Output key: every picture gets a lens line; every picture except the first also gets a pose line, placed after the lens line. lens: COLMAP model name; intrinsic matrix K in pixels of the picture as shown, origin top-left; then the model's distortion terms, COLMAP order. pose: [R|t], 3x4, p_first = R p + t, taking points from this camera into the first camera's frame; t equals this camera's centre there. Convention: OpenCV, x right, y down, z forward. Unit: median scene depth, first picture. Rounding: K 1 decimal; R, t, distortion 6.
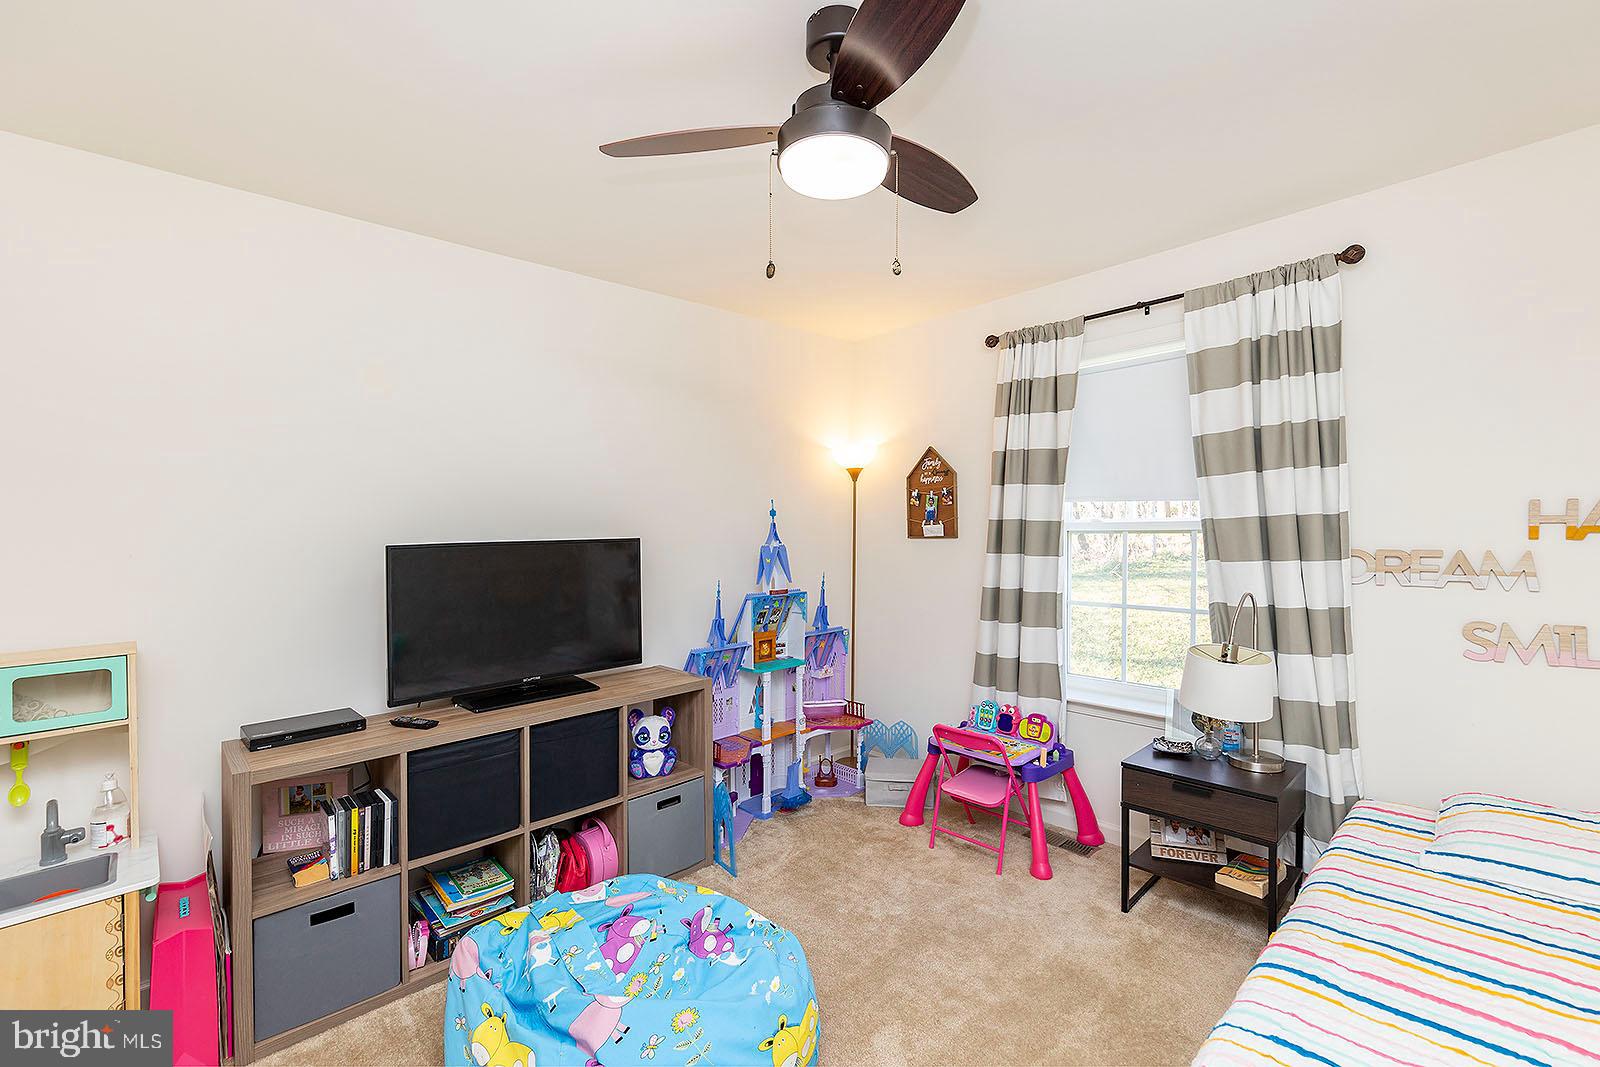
lens RADIAL K [[681.8, 0, 791.8], [0, 681.8, 527.9], [0, 0, 1]] dist [0.002169, 0.000025]
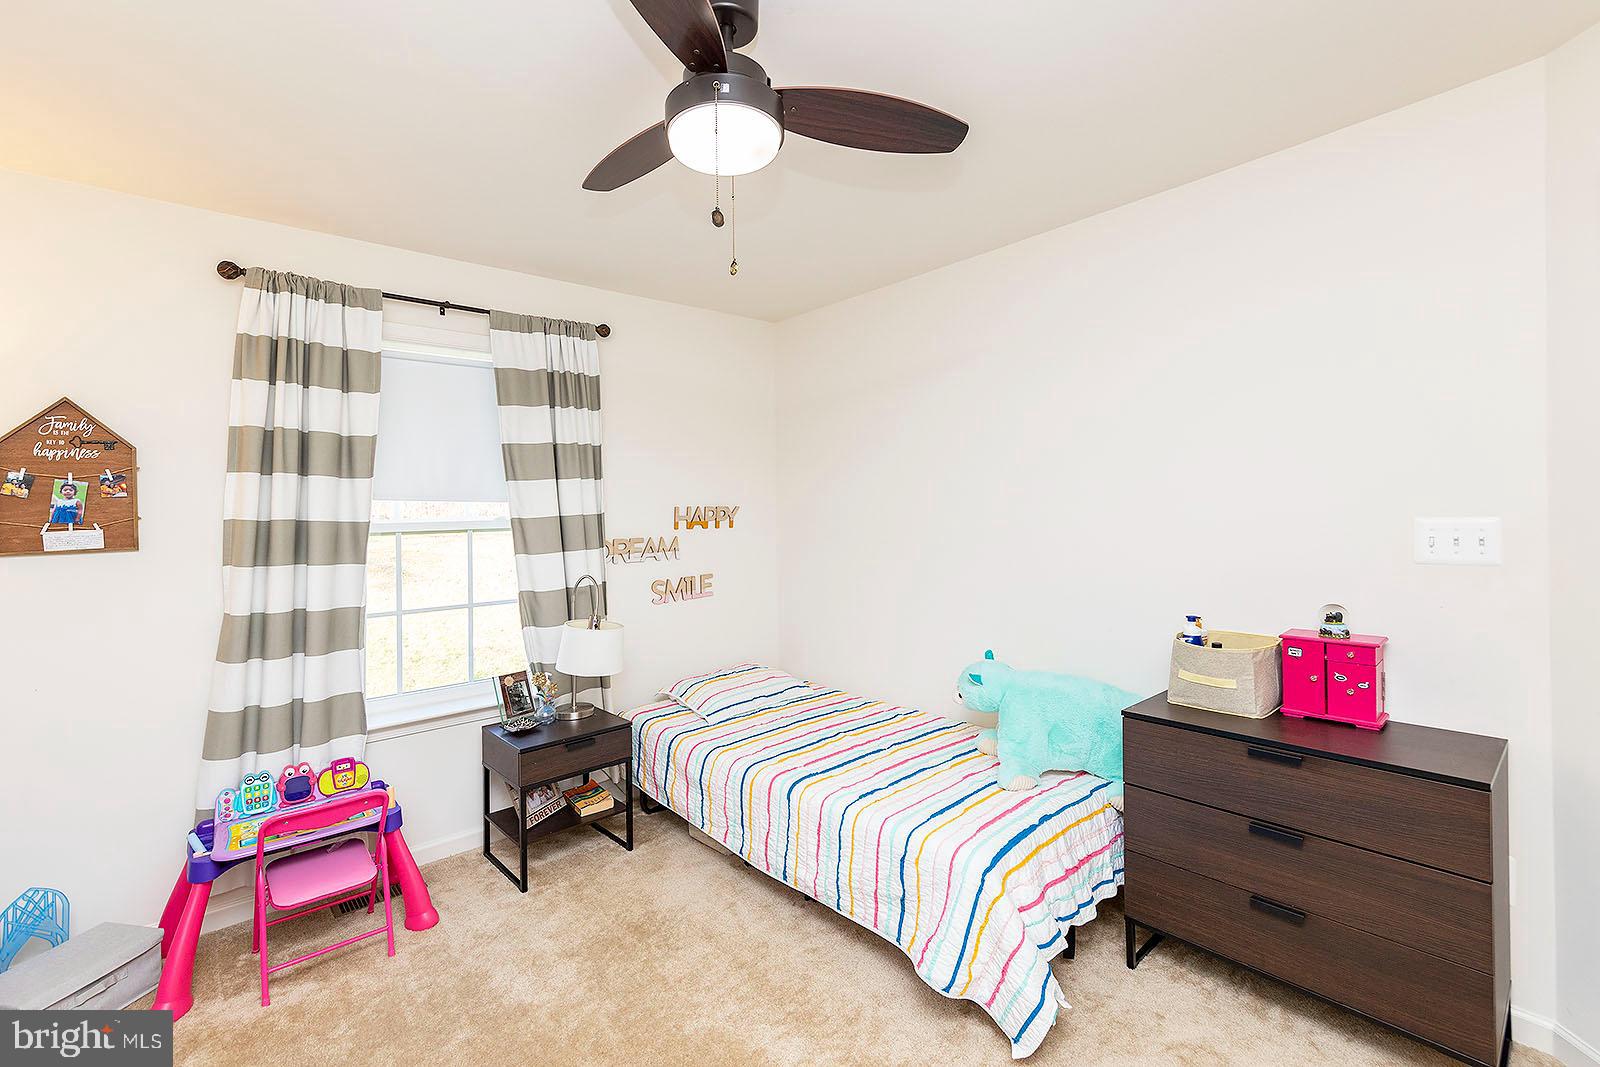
lens RADIAL K [[681.8, 0, 791.8], [0, 681.8, 527.9], [0, 0, 1]] dist [0.002169, 0.000025]
pose [[0.039294, -0.008230, 0.999194, -0.493767], [0.024691, 0.999669, 0.007263, 0.005829], [-0.998923, 0.024386, 0.039484, 0.486990]]
